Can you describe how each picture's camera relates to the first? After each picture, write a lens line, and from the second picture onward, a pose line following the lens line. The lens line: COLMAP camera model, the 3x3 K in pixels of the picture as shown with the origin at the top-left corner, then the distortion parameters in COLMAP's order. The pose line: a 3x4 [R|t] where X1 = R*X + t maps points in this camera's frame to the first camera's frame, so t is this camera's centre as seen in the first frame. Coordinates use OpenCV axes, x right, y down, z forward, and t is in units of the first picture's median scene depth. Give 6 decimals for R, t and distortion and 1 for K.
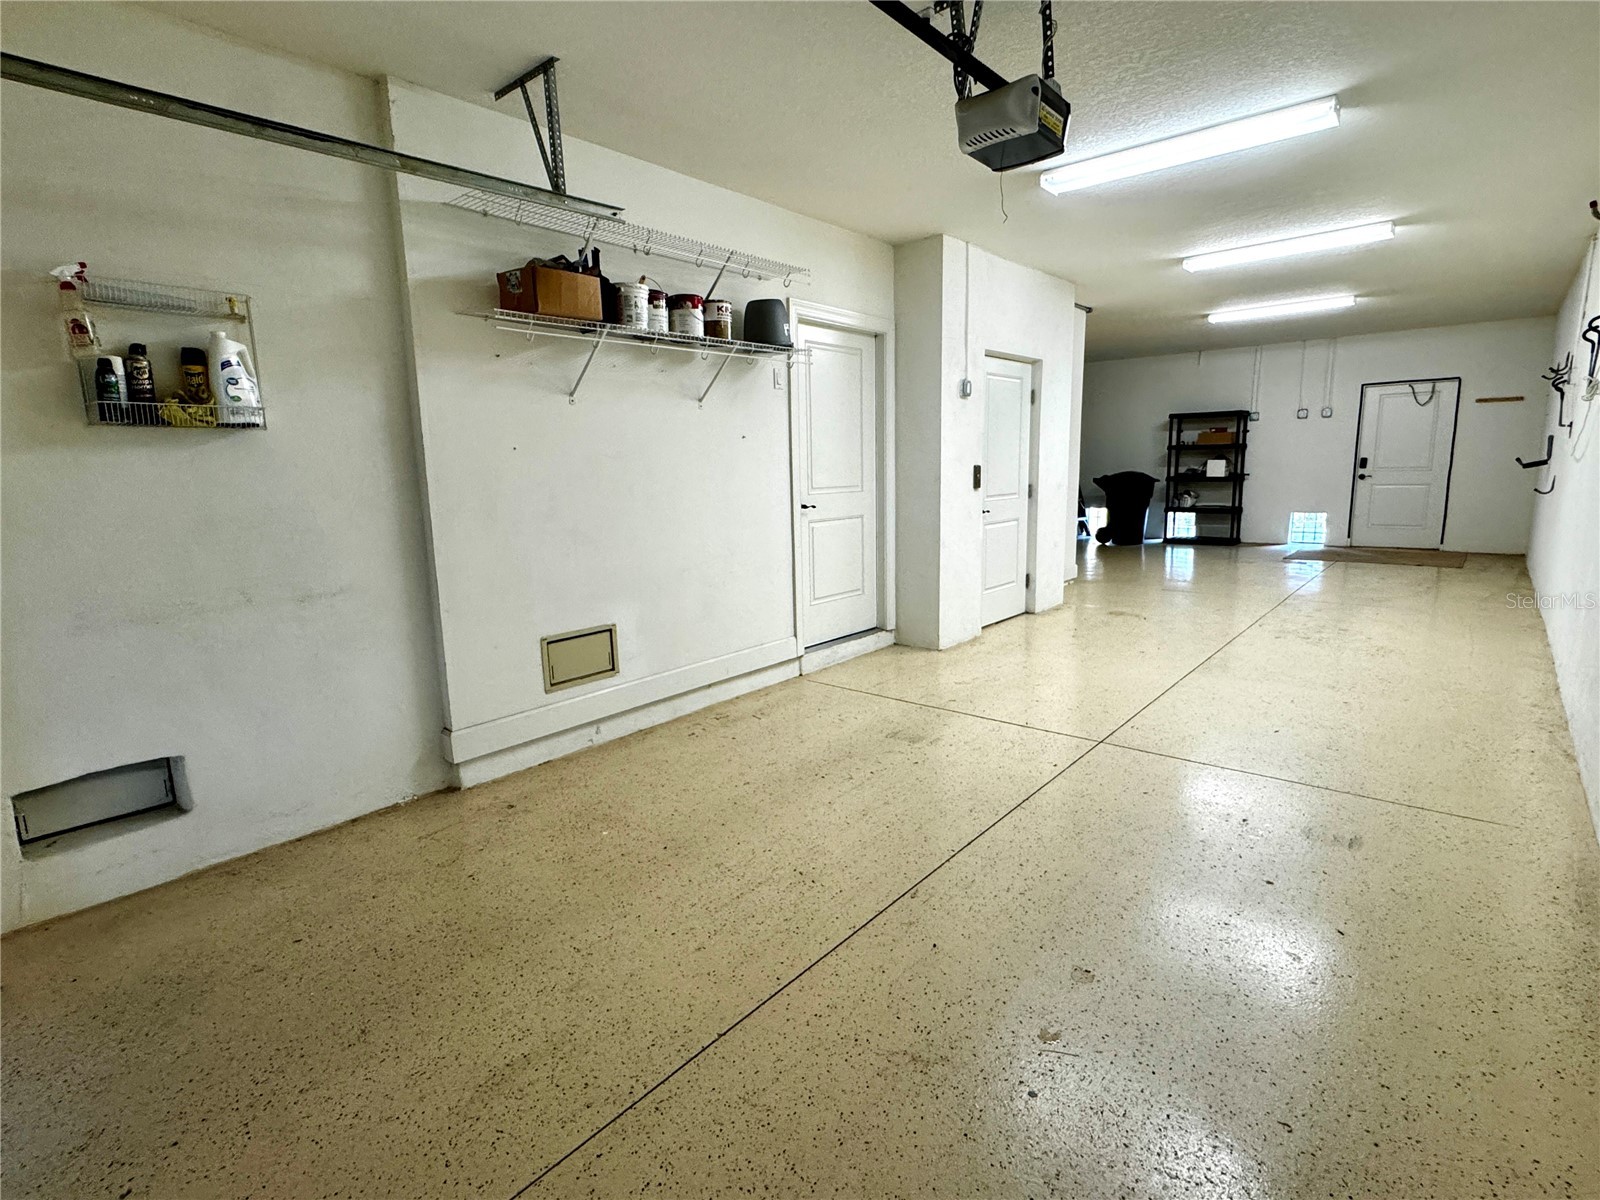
lens RADIAL K [[778.2, 0, 797.3], [0, 778.2, 603.6], [0, 0, 1]] dist [-0.013793, 0.001863]
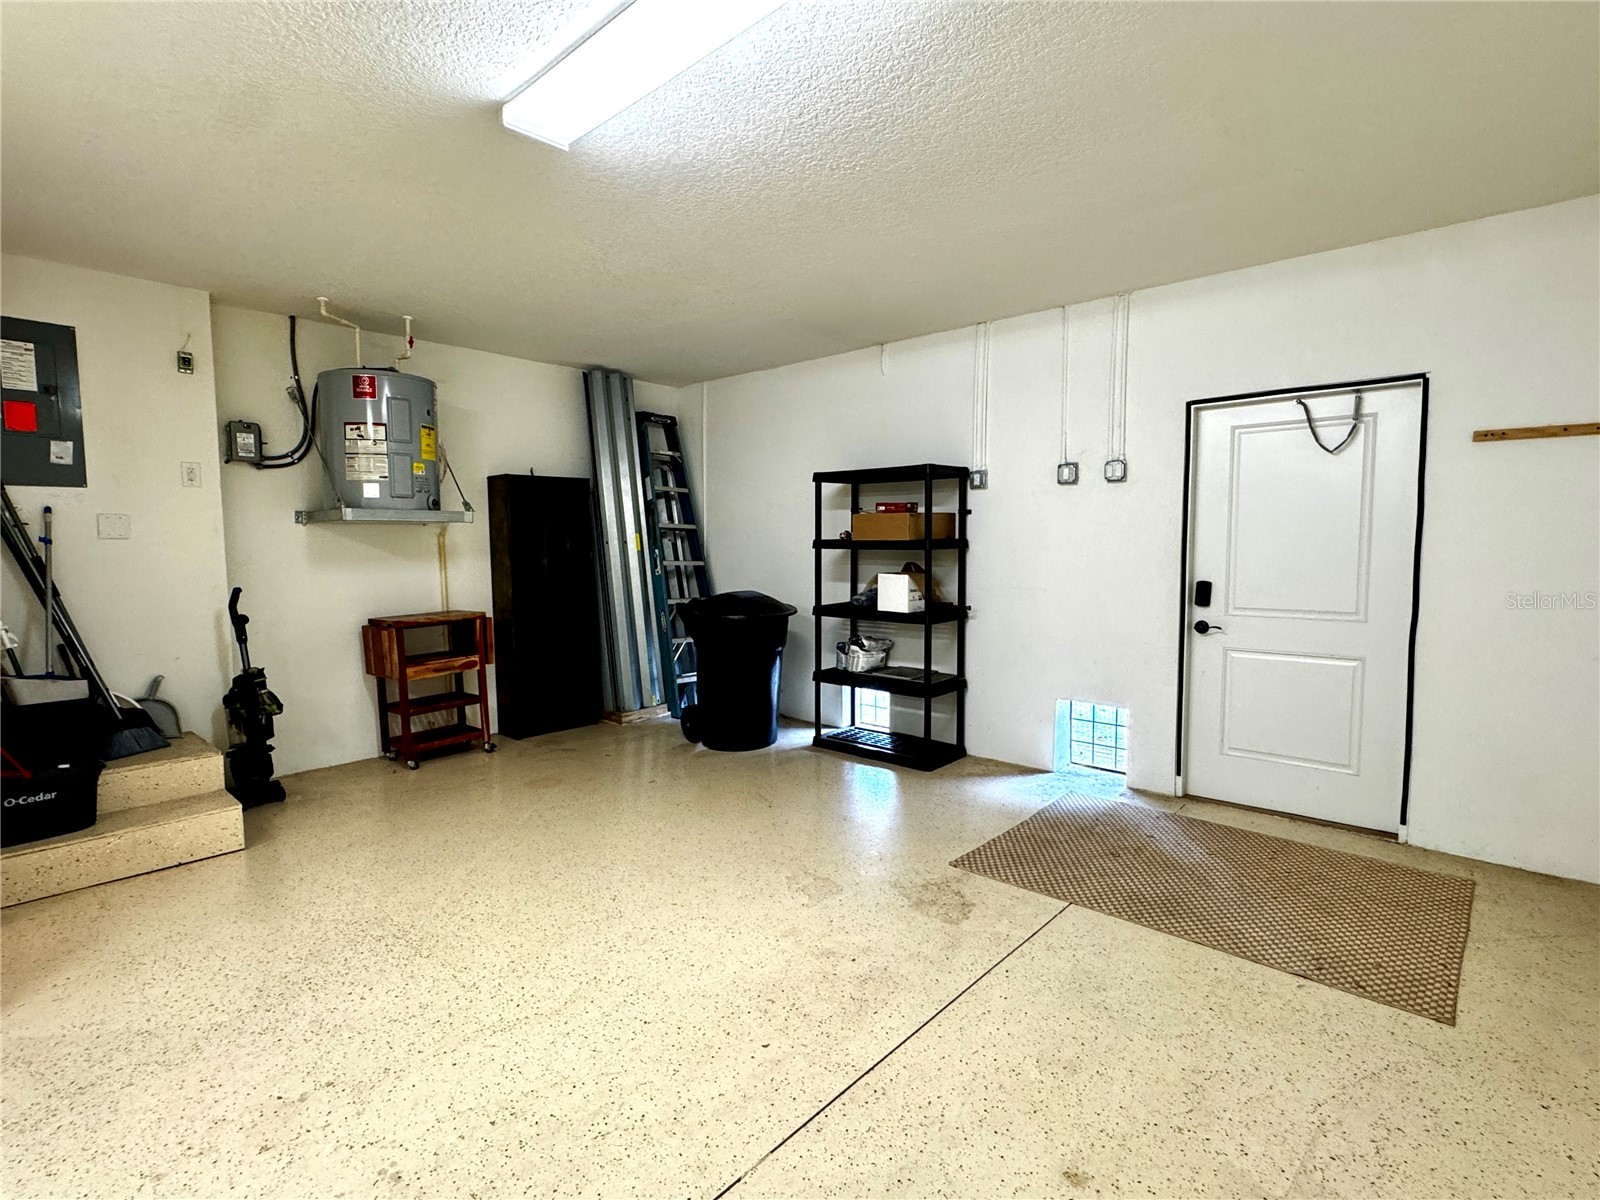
lens RADIAL K [[778.2, 0, 802.8], [0, 778.2, 596.5], [0, 0, 1]] dist [-0.013793, 0.001863]
pose [[0.999765, 0.021651, 0.001362, 0.513780], [-0.021400, 0.994563, -0.101918, -0.132354], [-0.003562, 0.101865, 0.994792, 0.587040]]
